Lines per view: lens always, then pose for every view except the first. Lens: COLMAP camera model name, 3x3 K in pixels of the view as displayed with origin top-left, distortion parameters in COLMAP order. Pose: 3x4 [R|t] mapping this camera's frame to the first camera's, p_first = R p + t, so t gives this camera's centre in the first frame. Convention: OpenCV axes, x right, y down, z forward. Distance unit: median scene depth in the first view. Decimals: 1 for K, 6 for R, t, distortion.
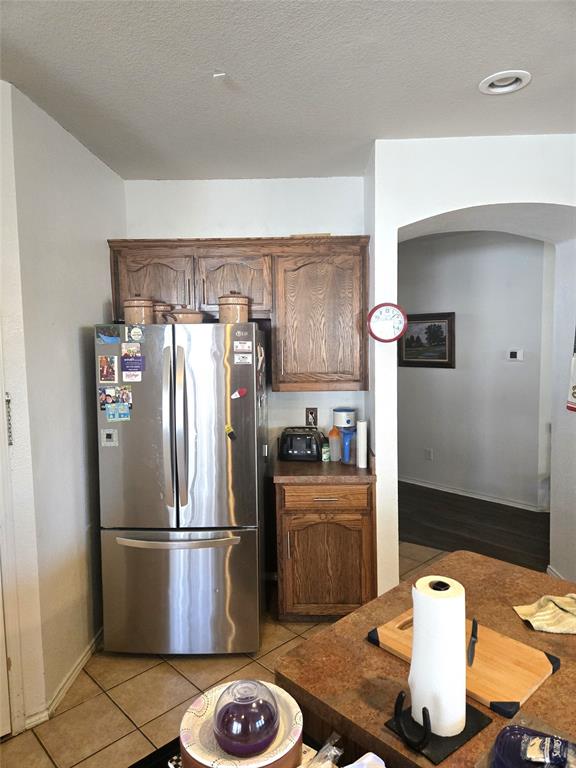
lens RADIAL K [[511.4, 0, 281.2], [0, 511.4, 380.4], [0, 0, 1]] dist [0.073682, -0.061298]
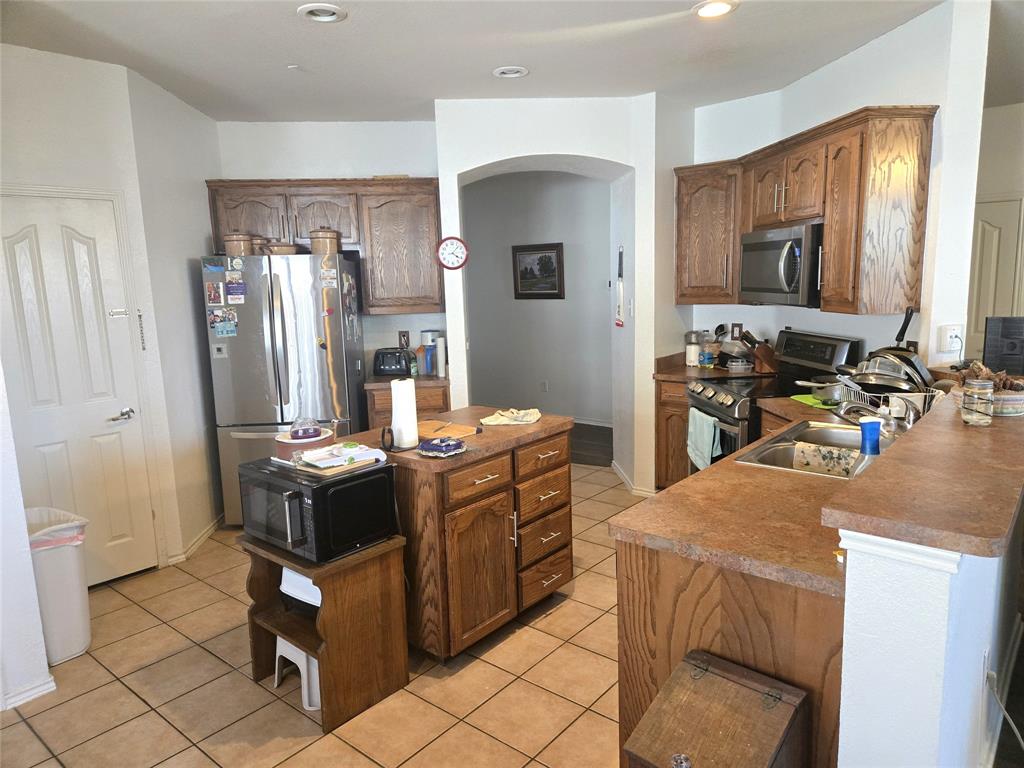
lens RADIAL K [[681.9, 0, 514.1], [0, 681.9, 387.9], [0, 0, 1]] dist [0.073682, -0.061298]
pose [[0.993463, -0.033182, 0.109222, 0.154371], [0.024575, 0.996554, 0.079223, 0.076477], [-0.111474, -0.076021, 0.990855, -0.611509]]
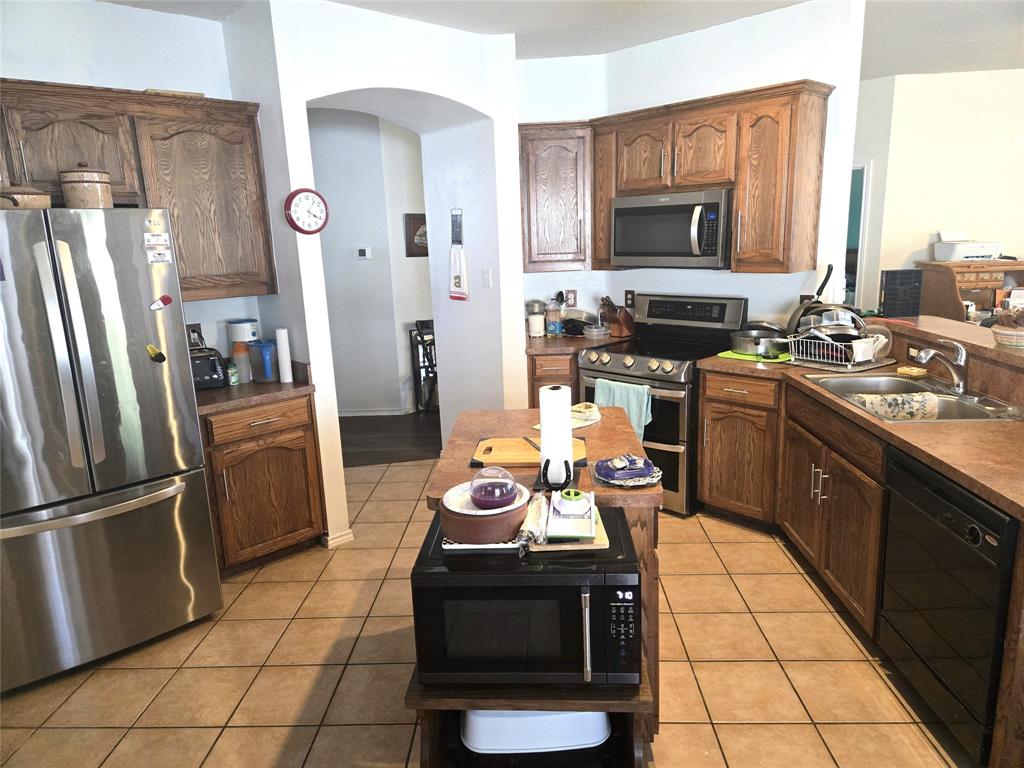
lens RADIAL K [[681.9, 0, 508.4], [0, 681.9, 378.4], [0, 0, 1]] dist [0.073682, -0.061298]
pose [[0.714295, -0.158805, 0.681589, -0.379193], [0.082685, 0.986243, 0.143134, 0.028602], [-0.694943, -0.045882, 0.717599, -0.100412]]
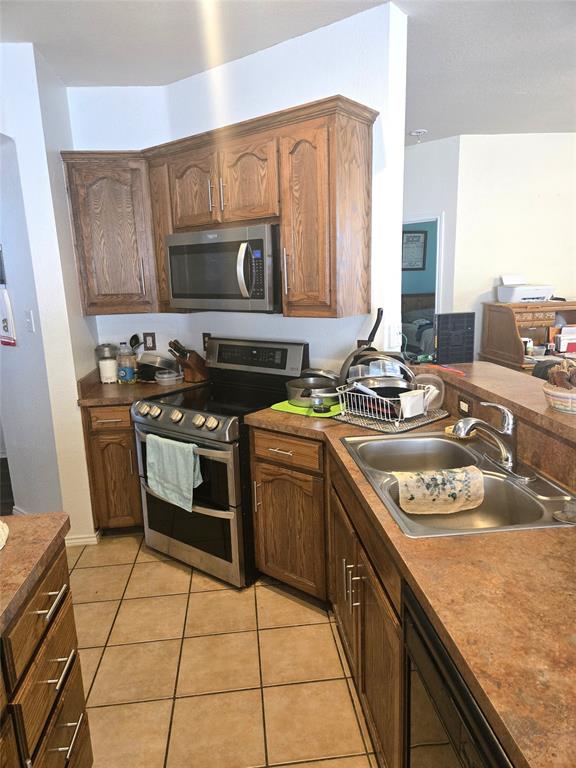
lens RADIAL K [[511.4, 0, 286.4], [0, 511.4, 382.4], [0, 0, 1]] dist [0.073682, -0.061298]
pose [[0.611130, -0.166768, 0.773762, 0.130806], [0.089320, 0.985839, 0.141930, 0.039234], [-0.786474, -0.017625, 0.617372, -0.005970]]
